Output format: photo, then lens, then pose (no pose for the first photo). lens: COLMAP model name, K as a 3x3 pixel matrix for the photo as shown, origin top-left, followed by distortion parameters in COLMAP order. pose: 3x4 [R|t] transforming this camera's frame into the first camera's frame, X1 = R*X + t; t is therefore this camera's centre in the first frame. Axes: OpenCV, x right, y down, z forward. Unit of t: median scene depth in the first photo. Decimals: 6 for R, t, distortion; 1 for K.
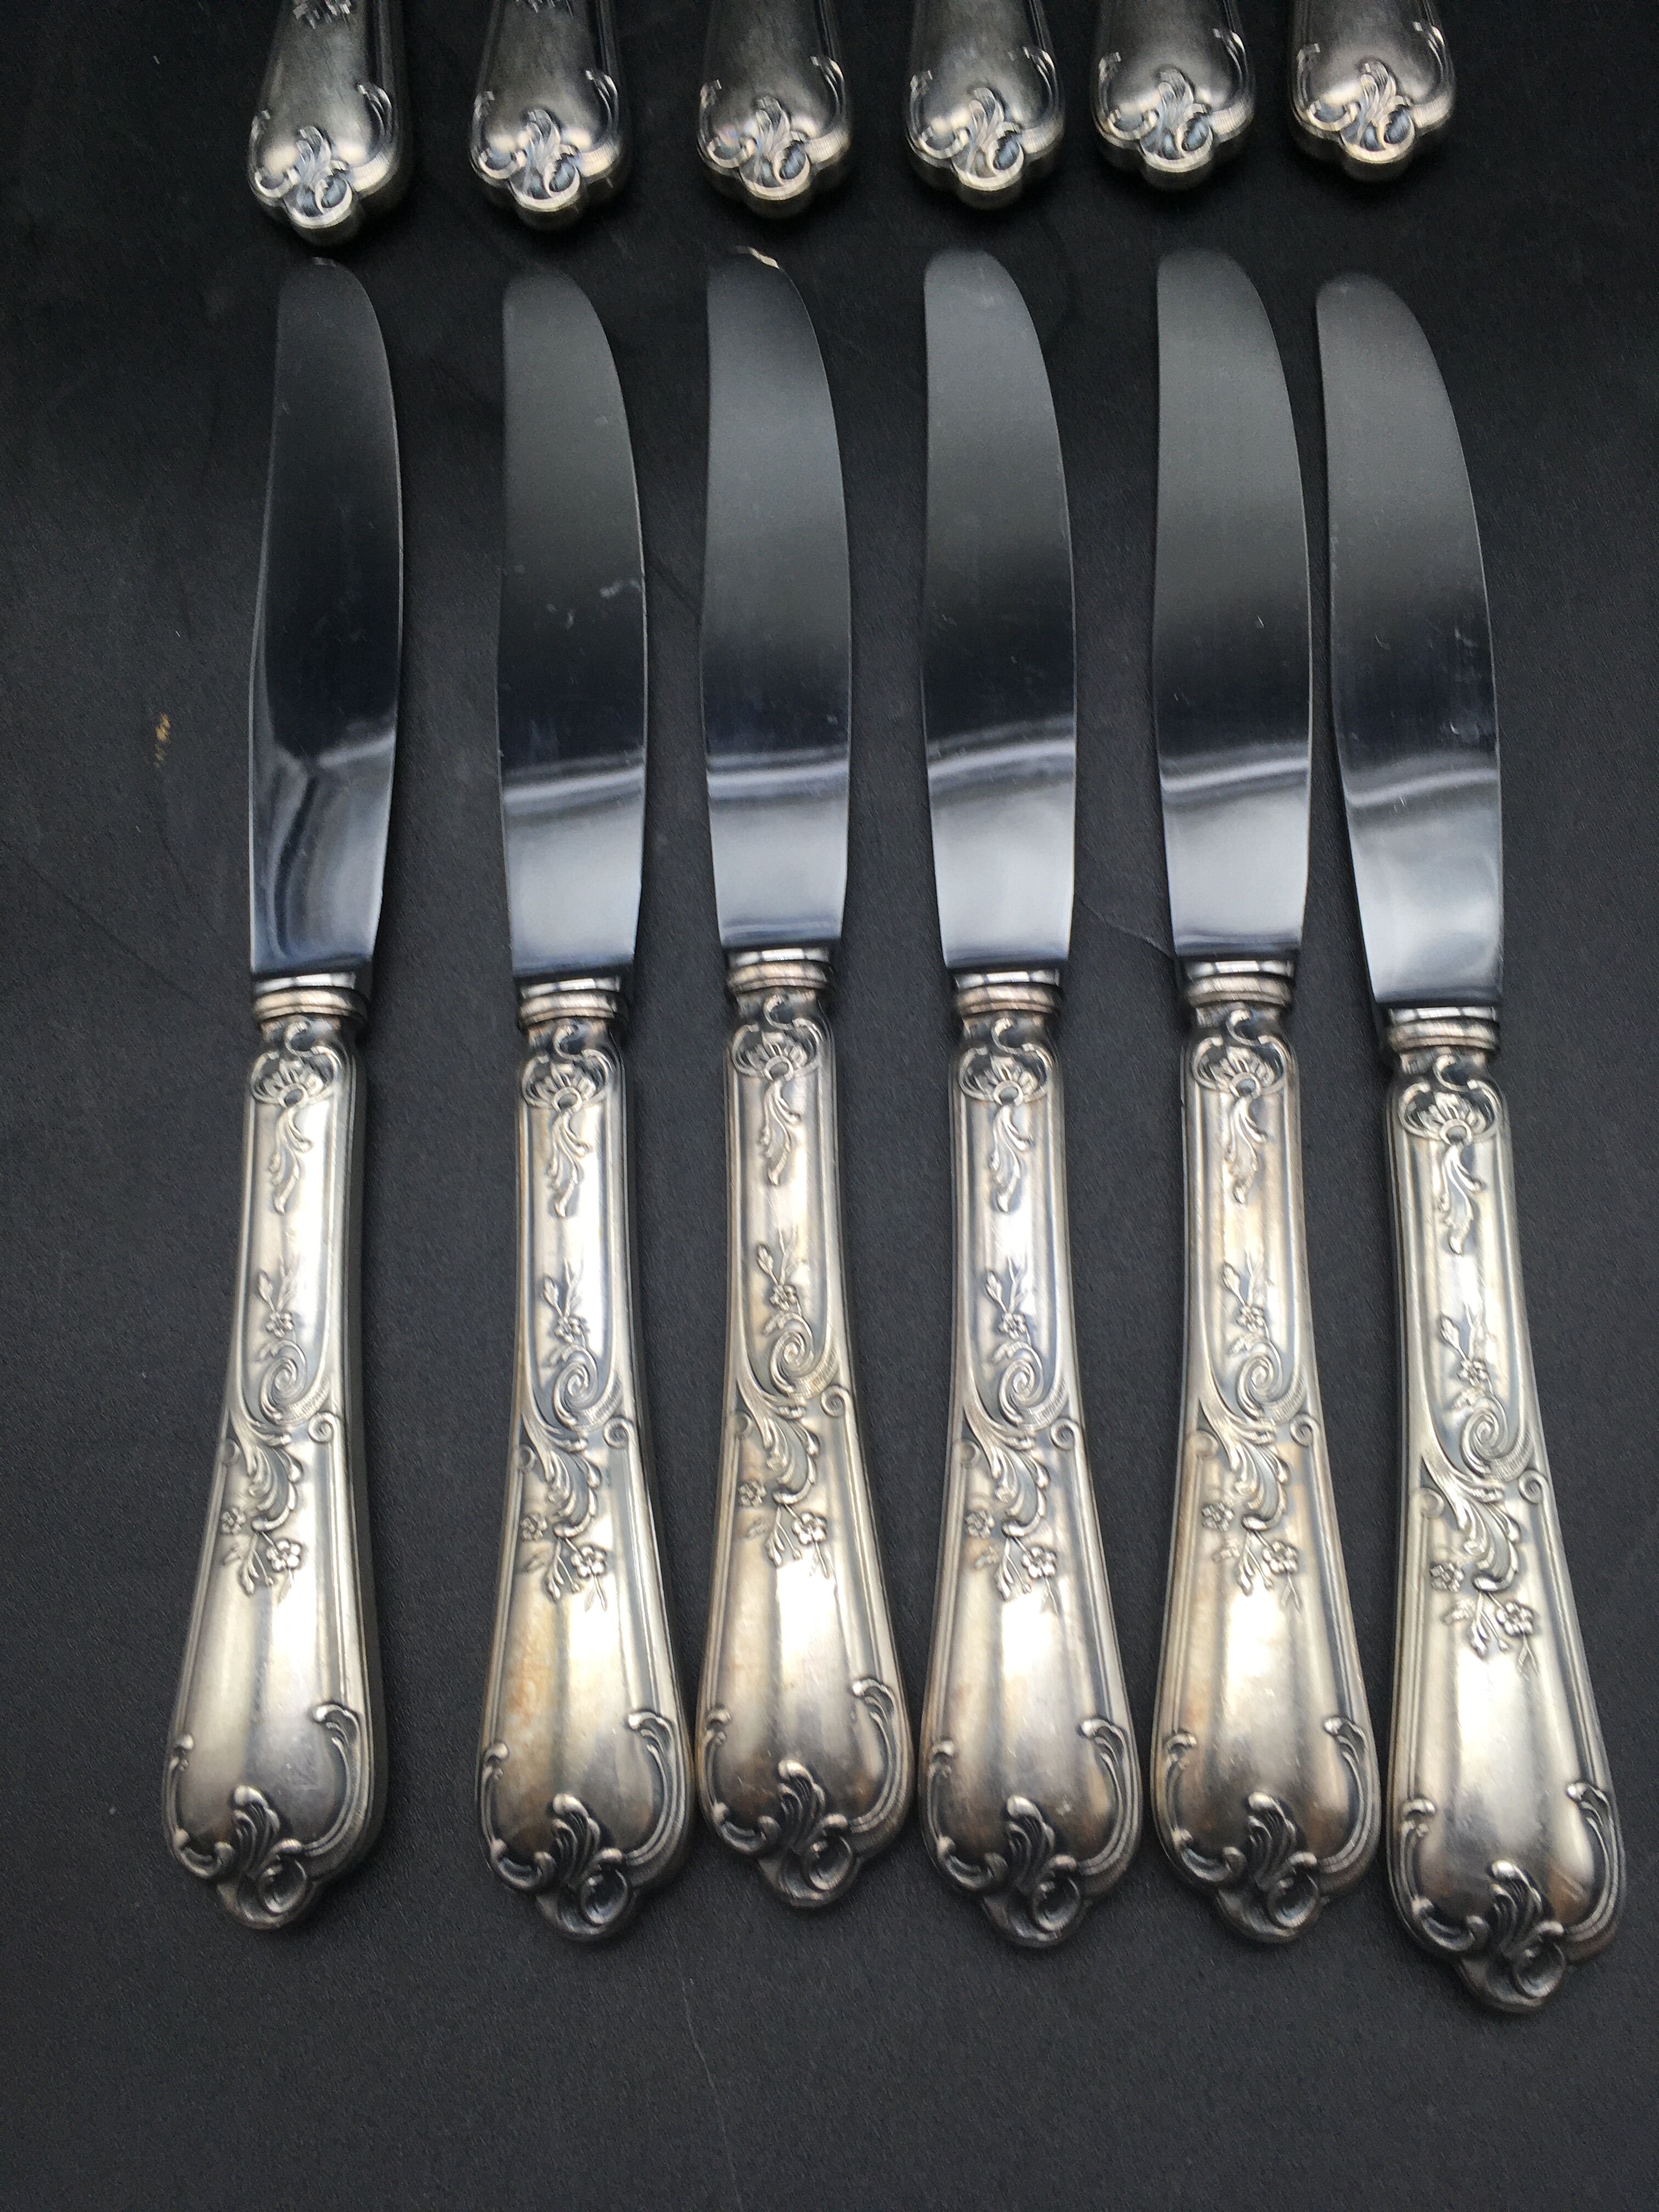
lens RADIAL K [[1870.9, 0, 846.4], [0, 1870.9, 1094.2], [0, 0, 1]] dist [0.058567, -0.087690]
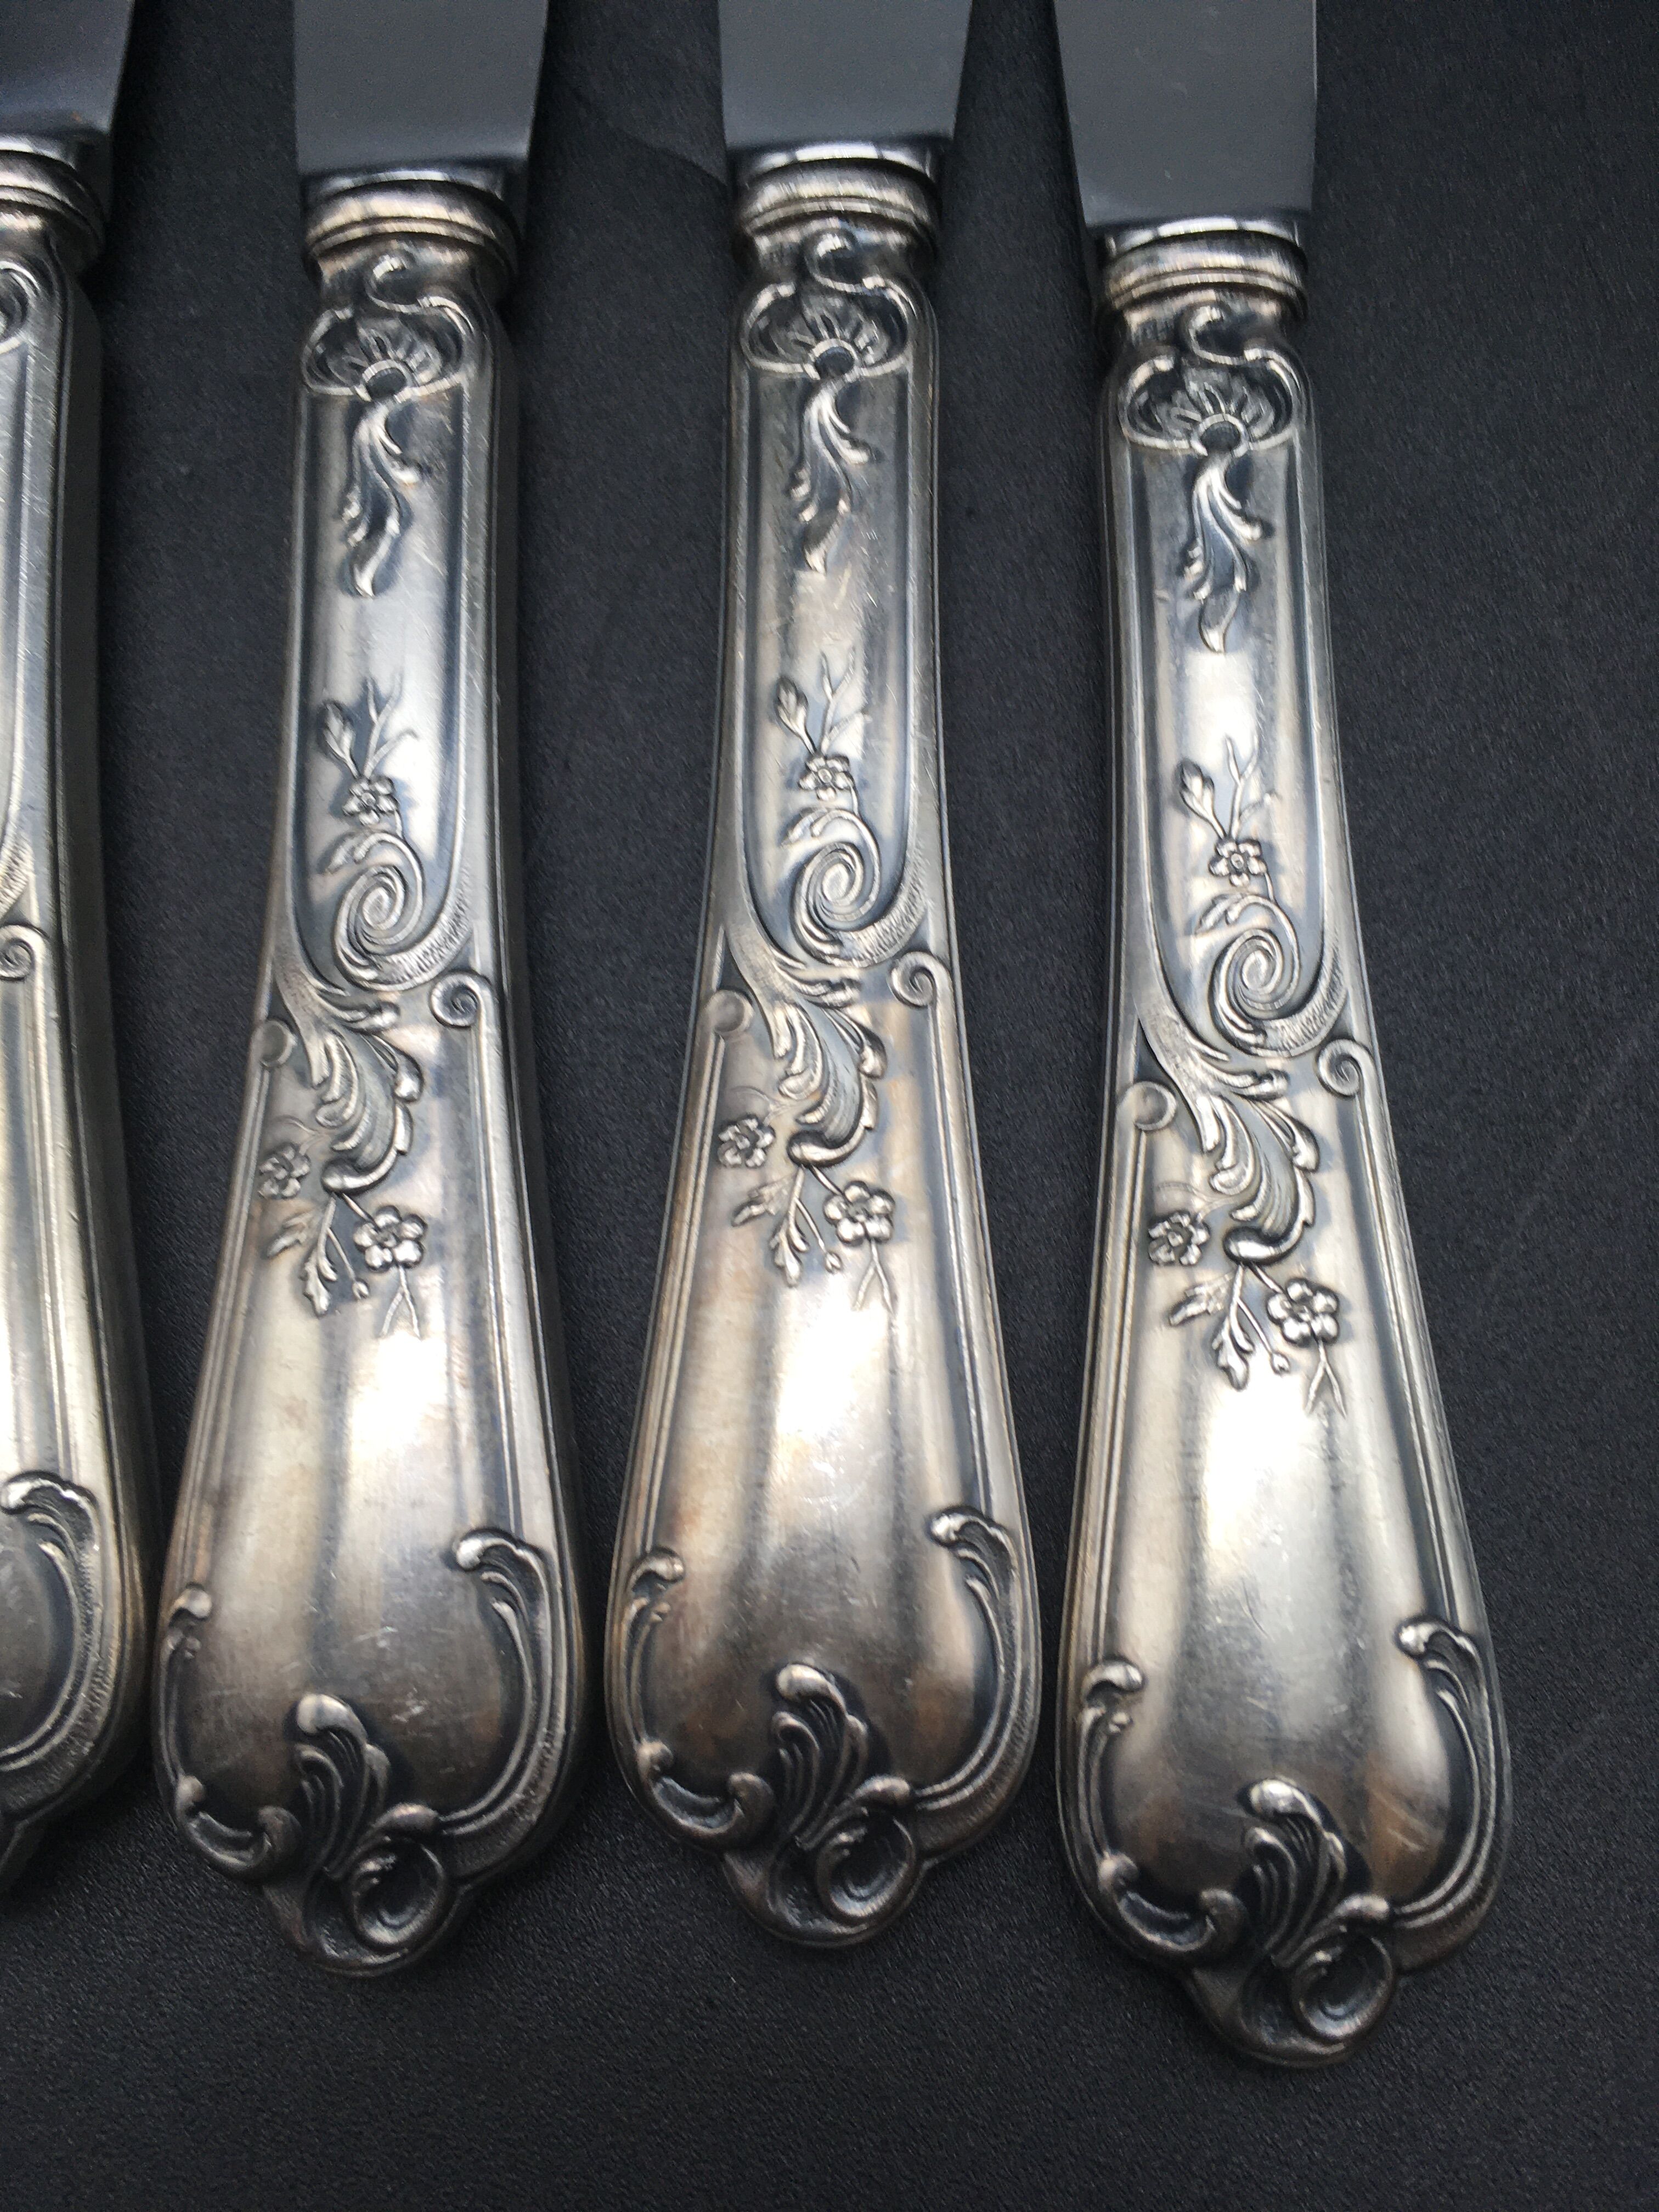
lens RADIAL K [[1870.9, 0, 844.5], [0, 1870.9, 1116.2], [0, 0, 1]] dist [0.058567, -0.087690]
pose [[0.998387, -0.022461, 0.052142, 0.195658], [0.017657, 0.995710, 0.090829, 0.169222], [-0.053958, -0.089762, 0.994500, 0.483372]]
